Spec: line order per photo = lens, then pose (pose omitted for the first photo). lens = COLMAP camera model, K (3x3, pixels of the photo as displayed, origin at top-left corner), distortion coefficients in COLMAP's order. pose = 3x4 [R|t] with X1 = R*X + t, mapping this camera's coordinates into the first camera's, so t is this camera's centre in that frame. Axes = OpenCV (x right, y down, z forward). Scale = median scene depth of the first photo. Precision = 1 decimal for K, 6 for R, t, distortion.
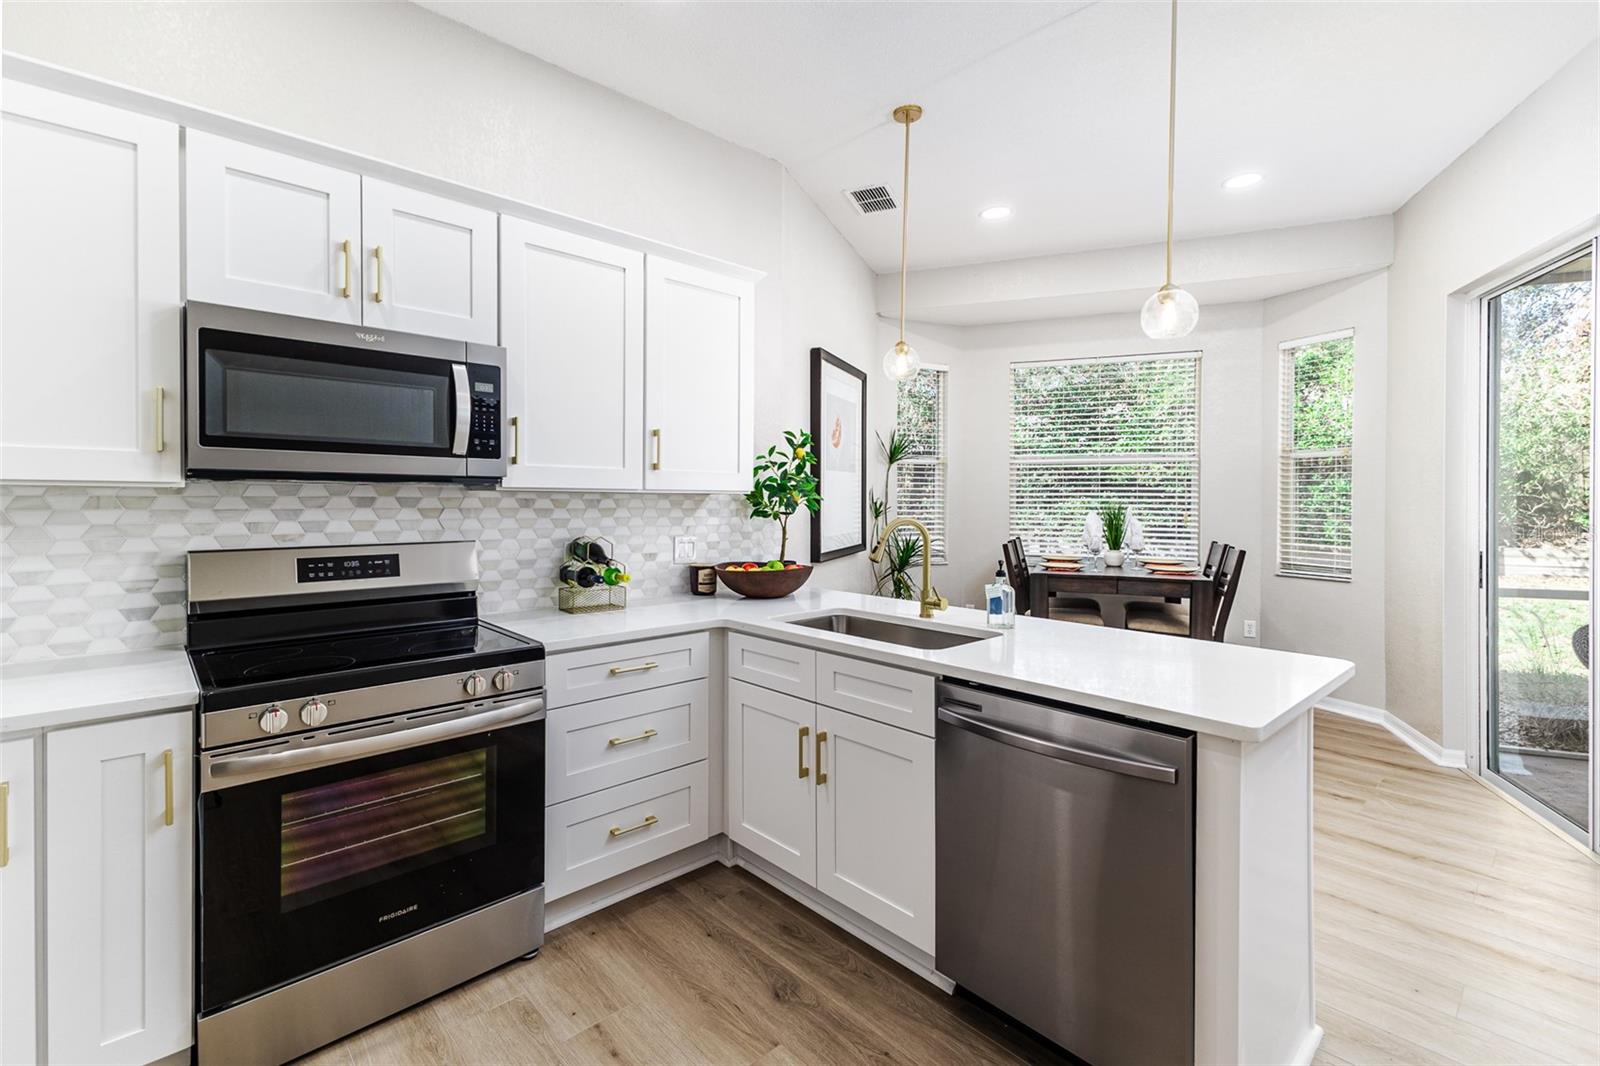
lens RADIAL K [[705.6, 0, 796.4], [0, 705.6, 508.4], [0, 0, 1]] dist [0.014652, -0.000215]
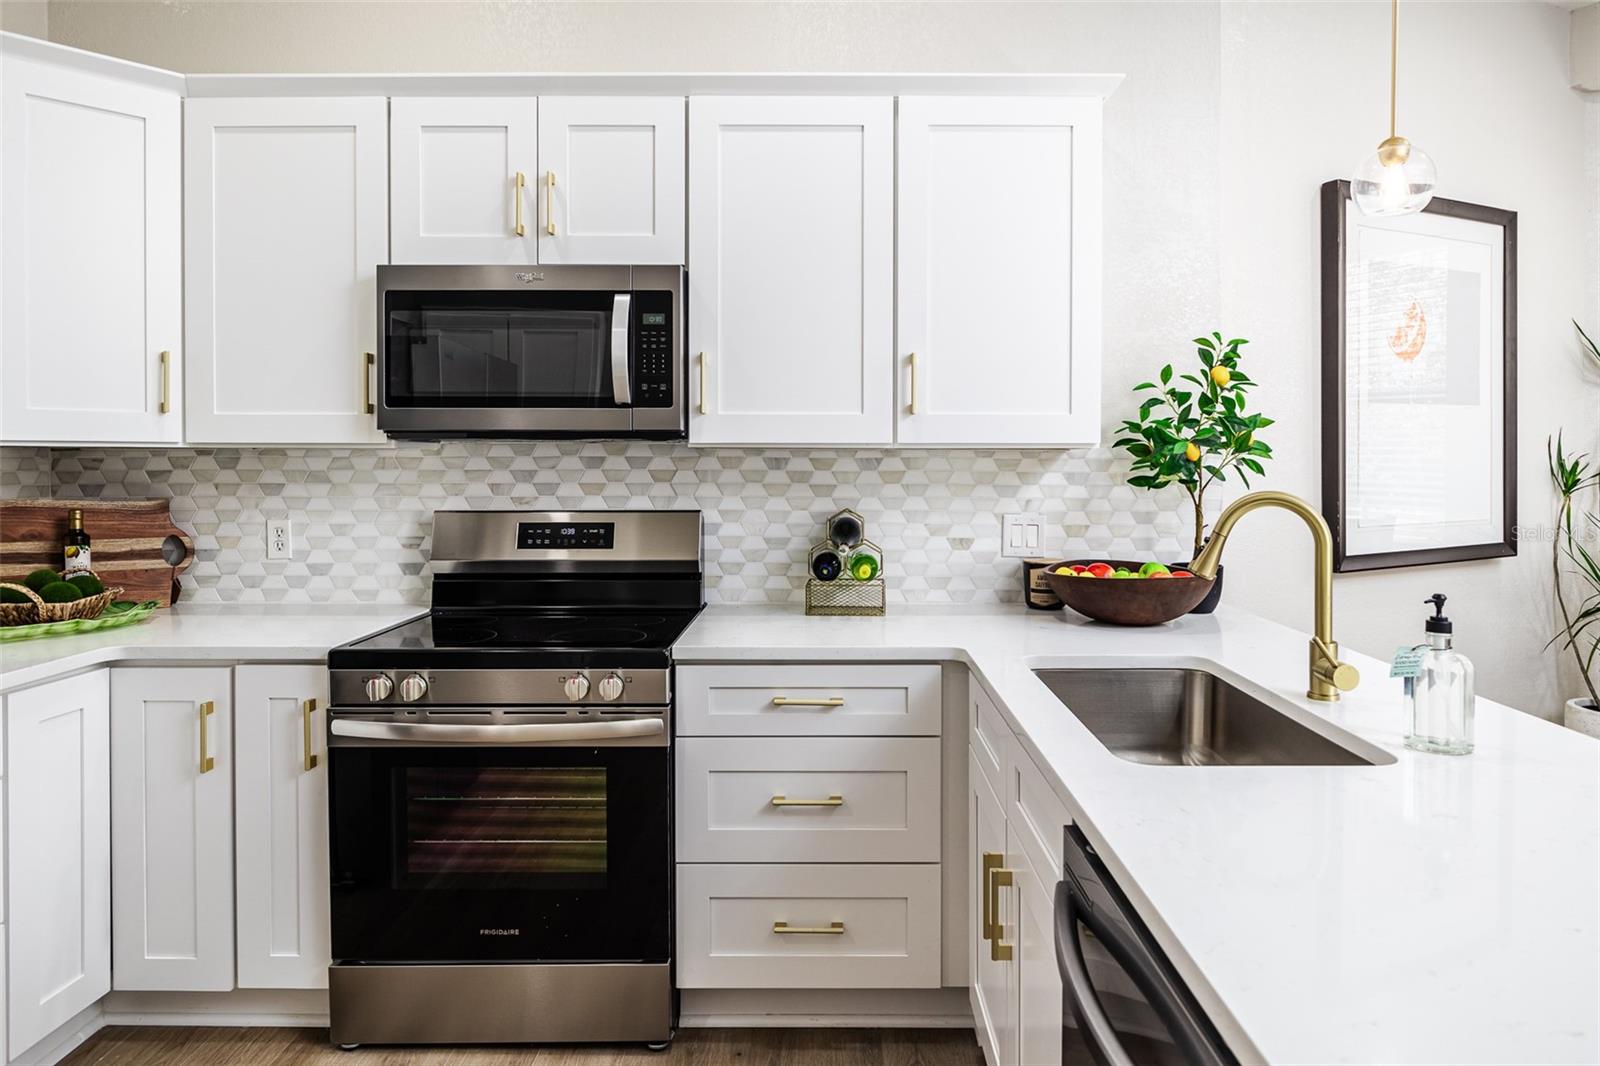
lens RADIAL K [[956.1, 0, 804.3], [0, 956.1, 473.4], [0, 0, 1]] dist [-0.006157, -0.001182]
pose [[0.737232, 0.006382, -0.675610, 0.369814], [-0.004950, 0.999980, 0.004045, -0.001269], [0.675622, 0.000362, 0.737248, 0.284185]]
